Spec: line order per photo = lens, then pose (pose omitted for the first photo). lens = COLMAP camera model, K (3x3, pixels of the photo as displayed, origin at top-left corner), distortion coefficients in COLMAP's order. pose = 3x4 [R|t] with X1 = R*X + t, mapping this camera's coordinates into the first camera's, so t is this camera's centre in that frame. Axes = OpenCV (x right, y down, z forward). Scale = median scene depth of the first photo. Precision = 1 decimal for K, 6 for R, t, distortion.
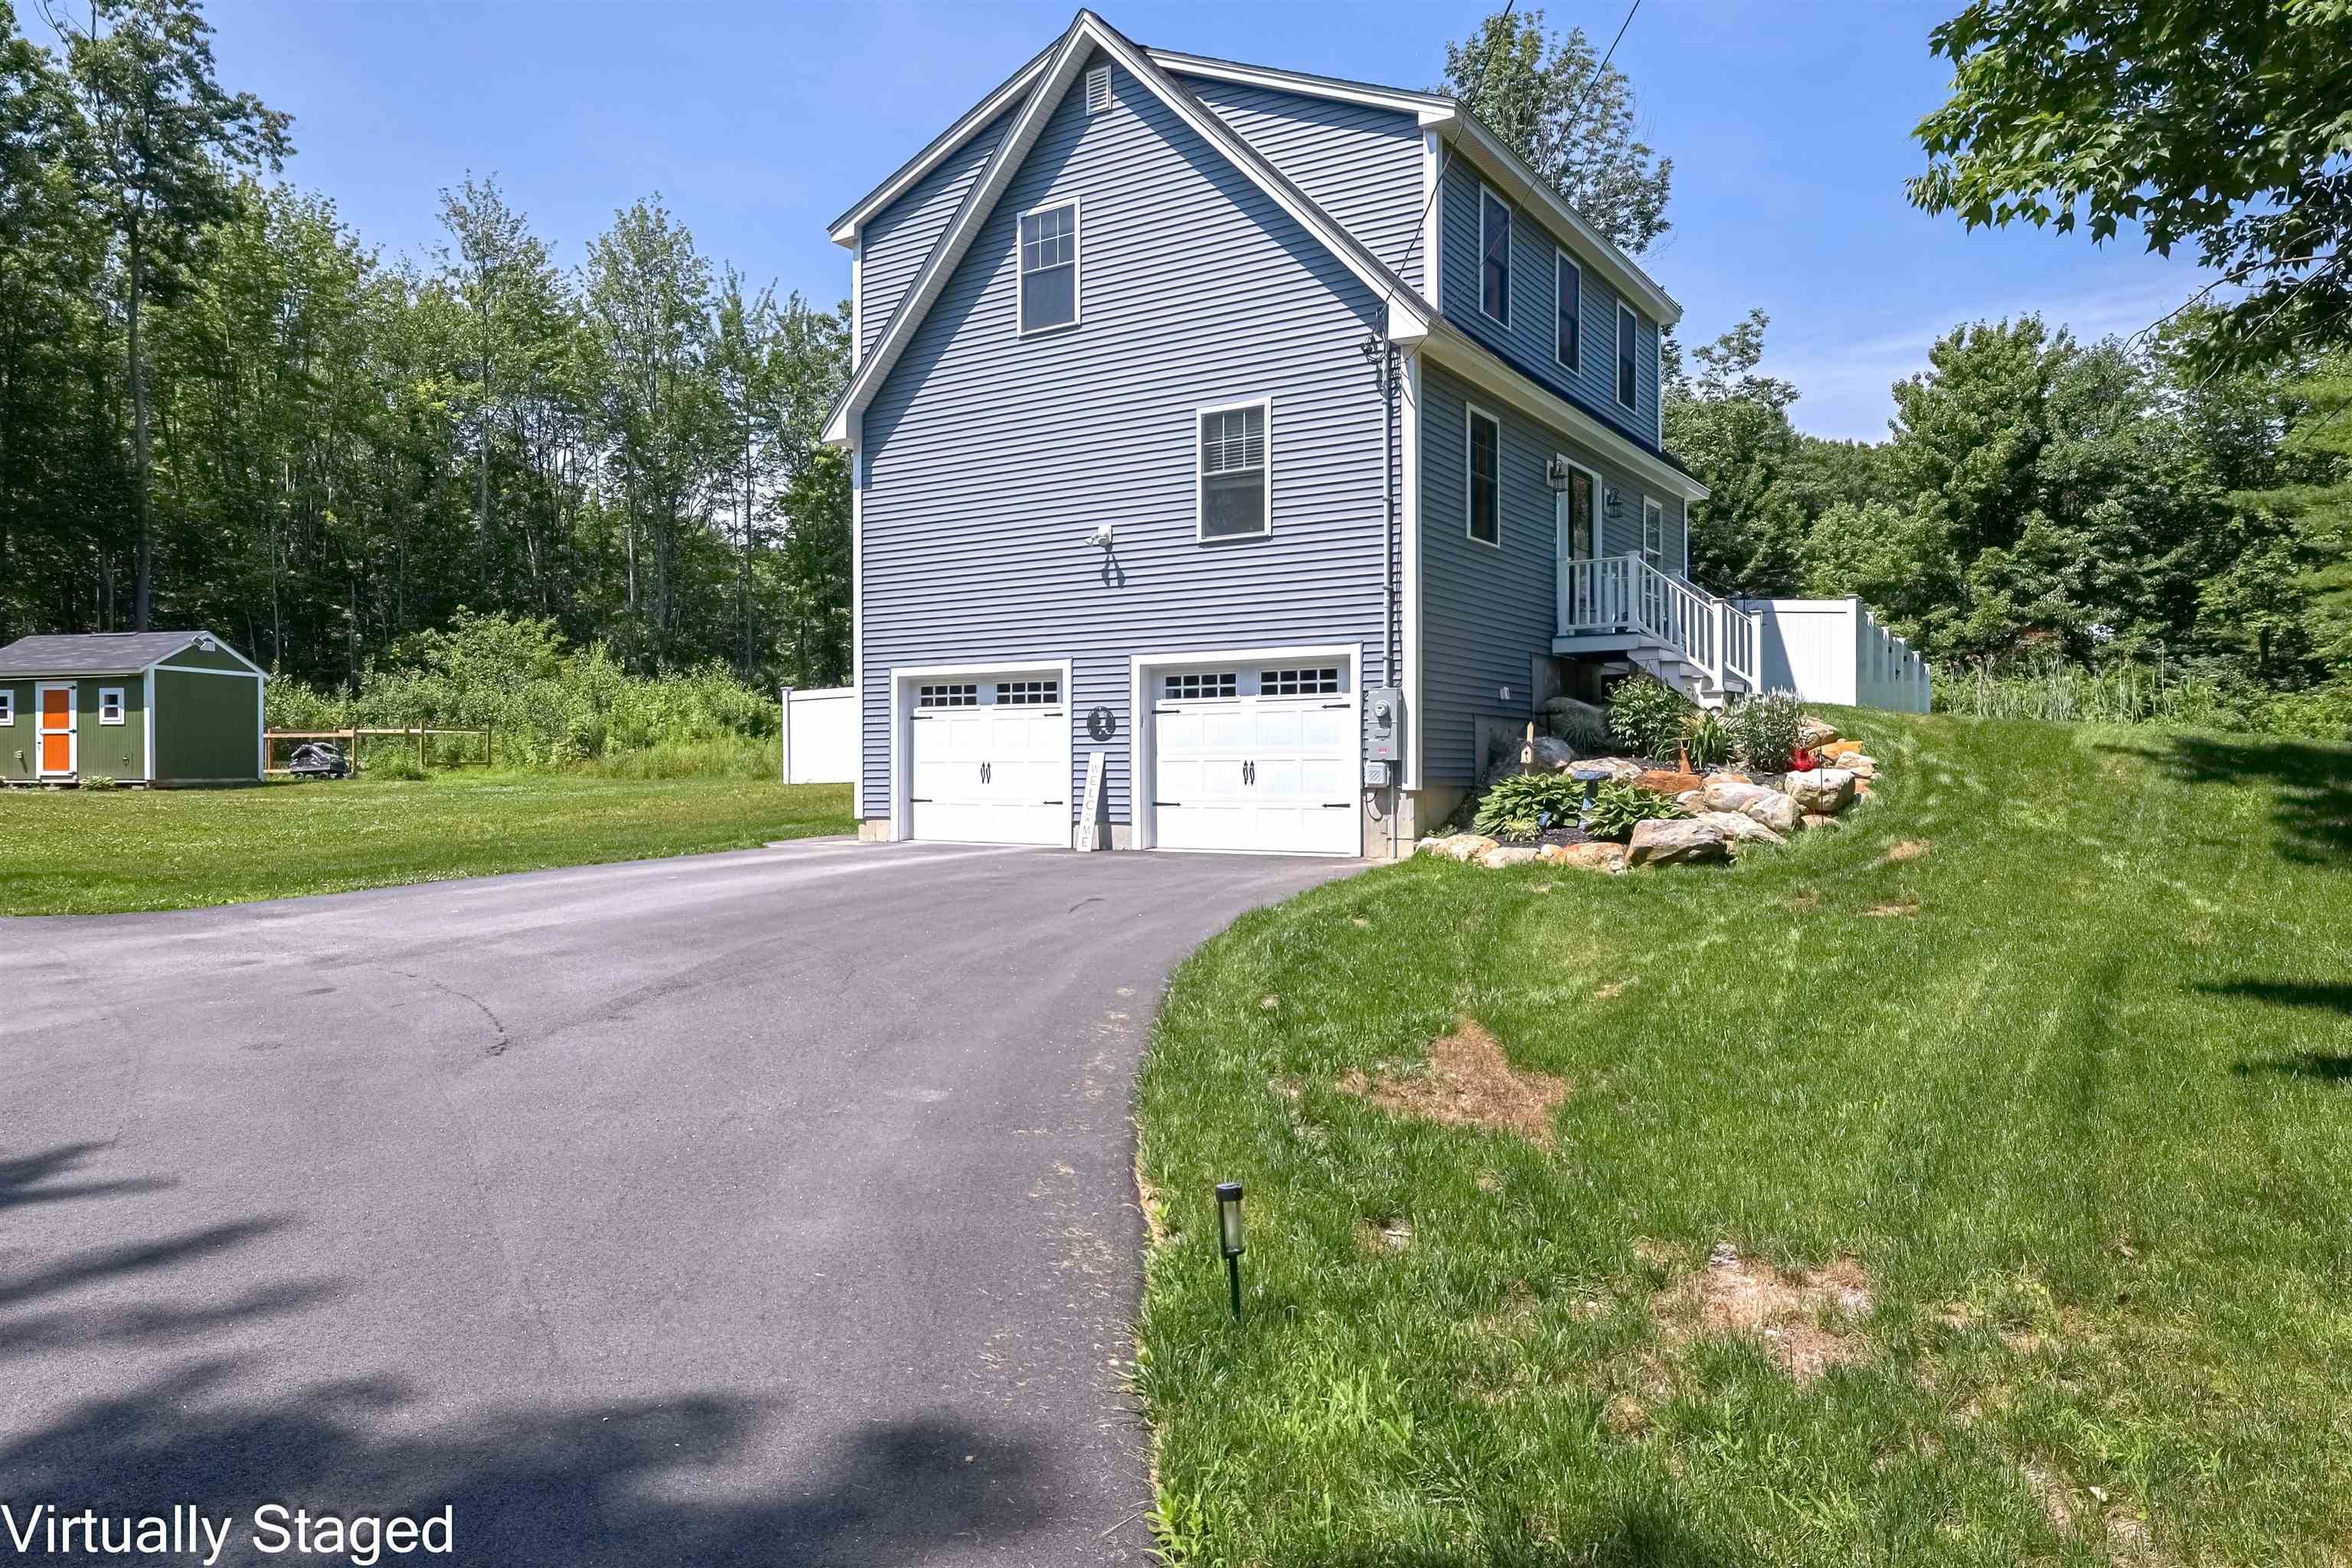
lens RADIAL K [[1496.9, 0, 1179.1], [0, 1496.9, 746.2], [0, 0, 1]] dist [-0.008969, -0.000159]
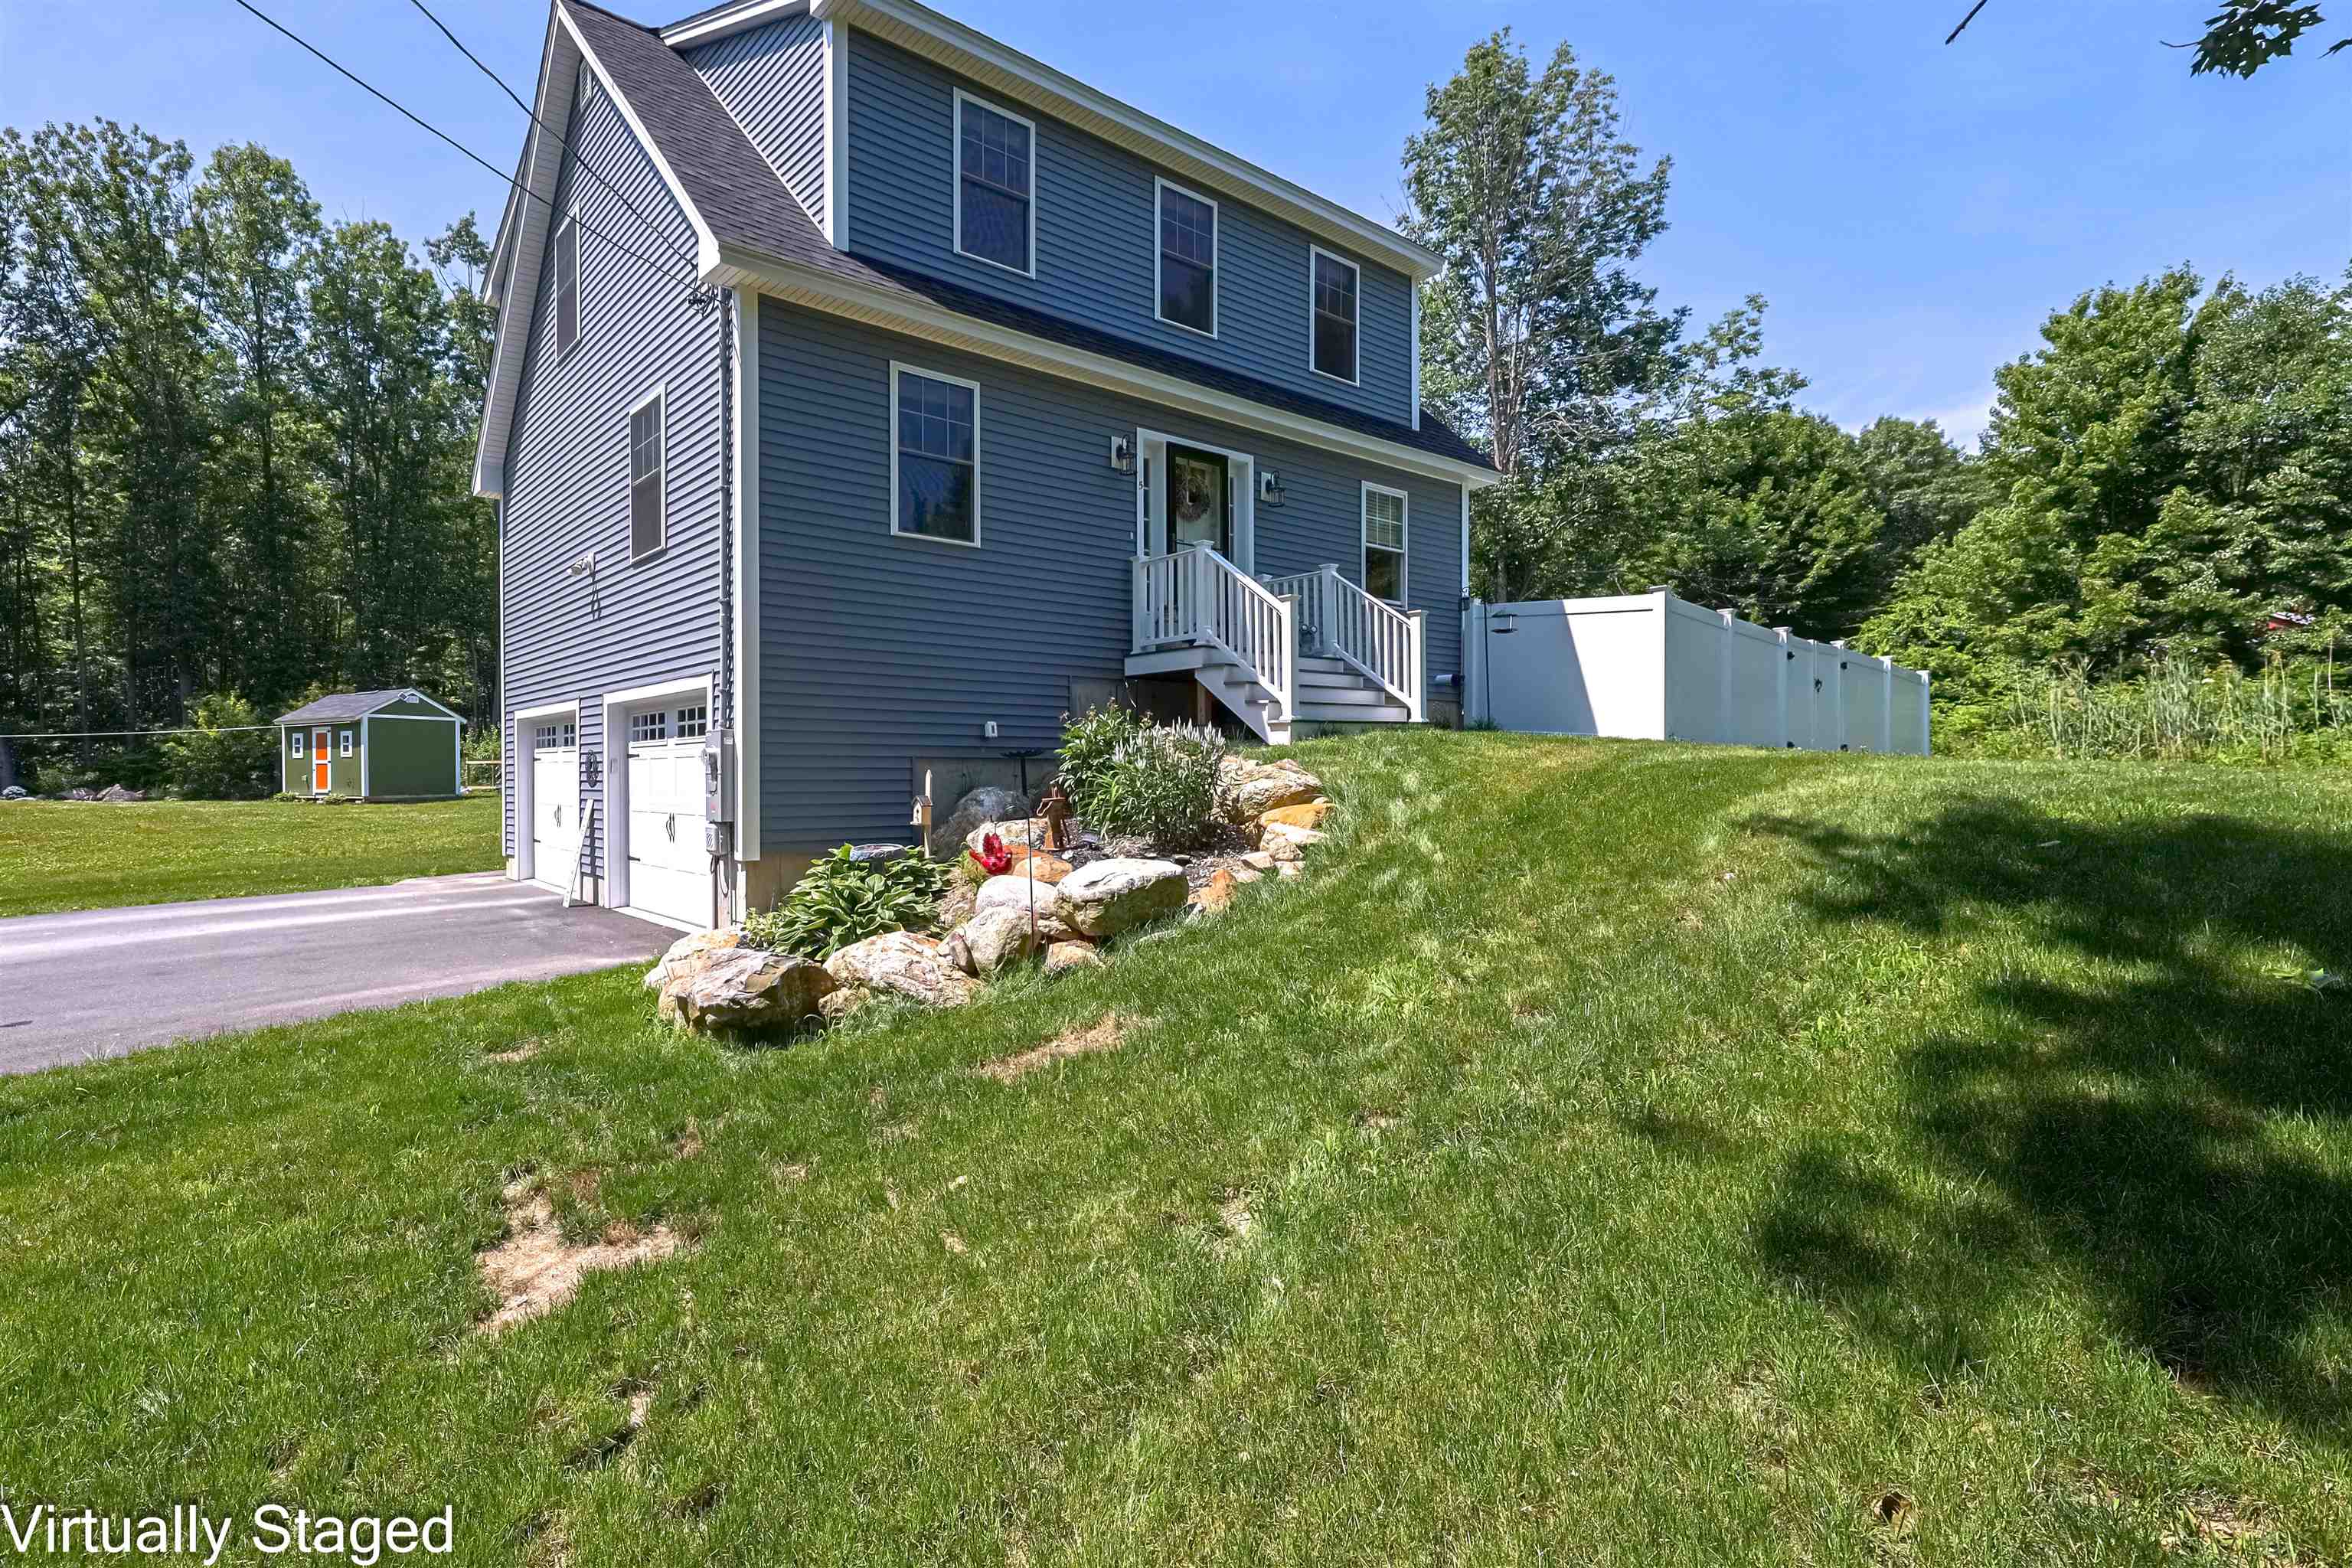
lens RADIAL K [[1104.7, 0, 991.5], [0, 1104.7, 765.1], [0, 0, 1]] dist [-0.001785, -0.001562]
pose [[0.937752, -0.004418, -0.347277, 0.262452], [0.007828, 0.999934, 0.008419, -0.013186], [0.347217, -0.010614, 0.937725, 0.279465]]
